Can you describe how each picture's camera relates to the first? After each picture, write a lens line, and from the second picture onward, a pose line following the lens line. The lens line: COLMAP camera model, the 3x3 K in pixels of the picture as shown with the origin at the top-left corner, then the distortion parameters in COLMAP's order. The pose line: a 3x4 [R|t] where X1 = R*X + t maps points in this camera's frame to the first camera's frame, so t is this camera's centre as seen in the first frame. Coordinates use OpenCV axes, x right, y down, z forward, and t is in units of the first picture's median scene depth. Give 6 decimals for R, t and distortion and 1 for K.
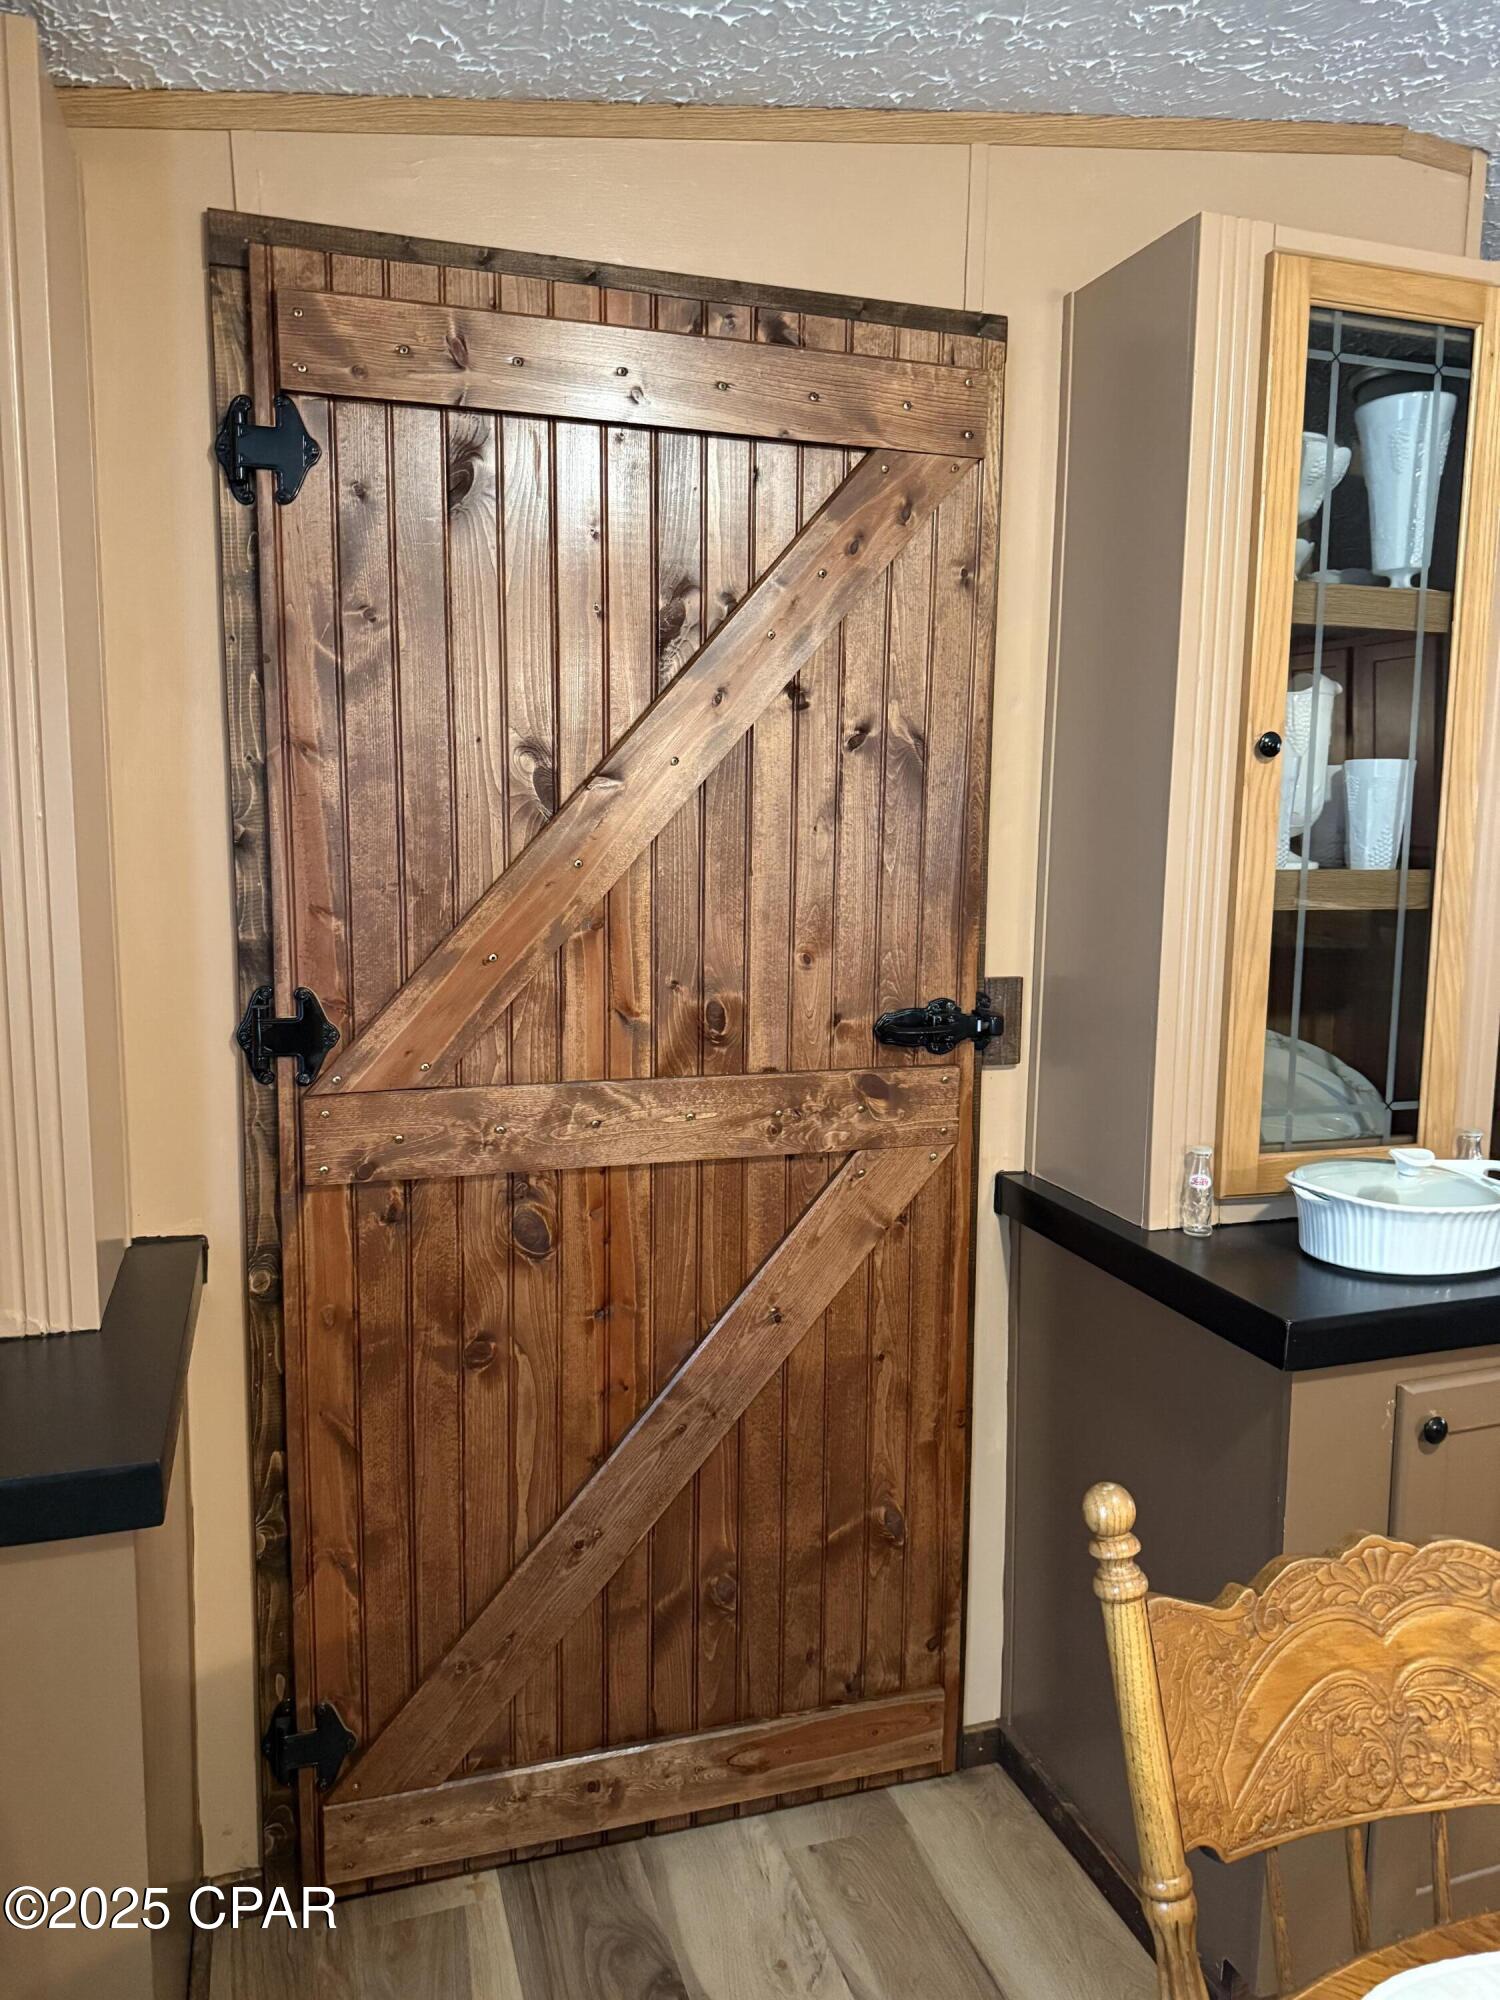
lens RADIAL K [[1421.0, 0, 750.8], [0, 1421.0, 997.0], [0, 0, 1]] dist [-0.007699, -0.002880]
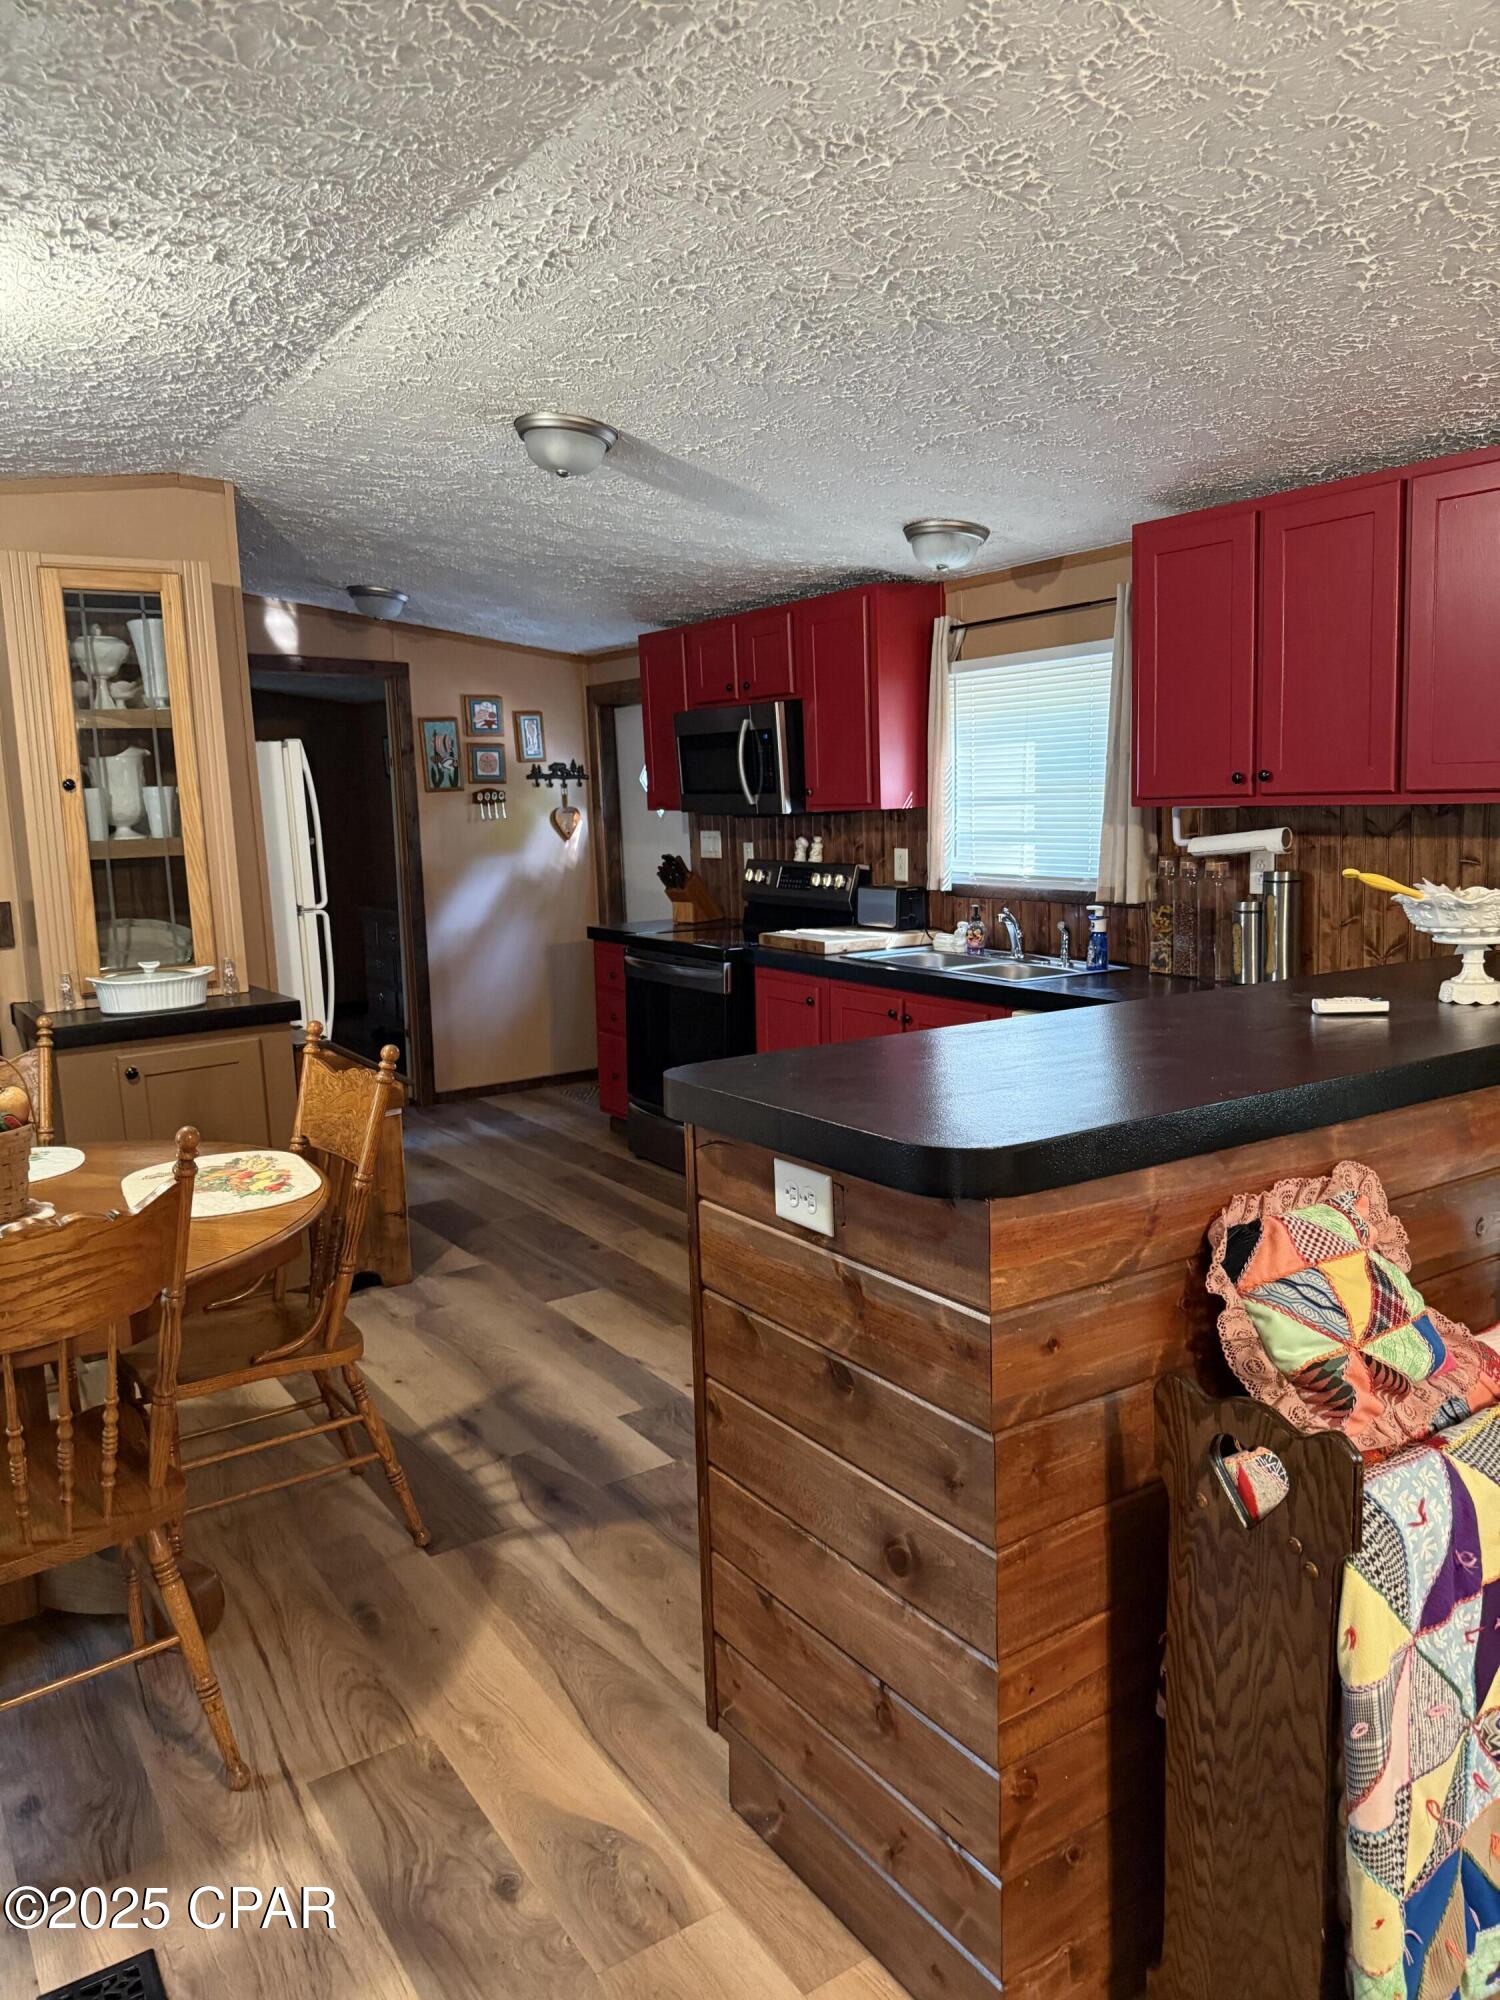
lens RADIAL K [[1421.0, 0, 748.2], [0, 1421.0, 1006.0], [0, 0, 1]] dist [-0.007699, -0.002880]
pose [[0.963190, -0.090297, 0.253202, 0.774652], [0.085187, 0.995880, 0.031095, 0.181303], [-0.254967, -0.008381, 0.966913, -1.375406]]
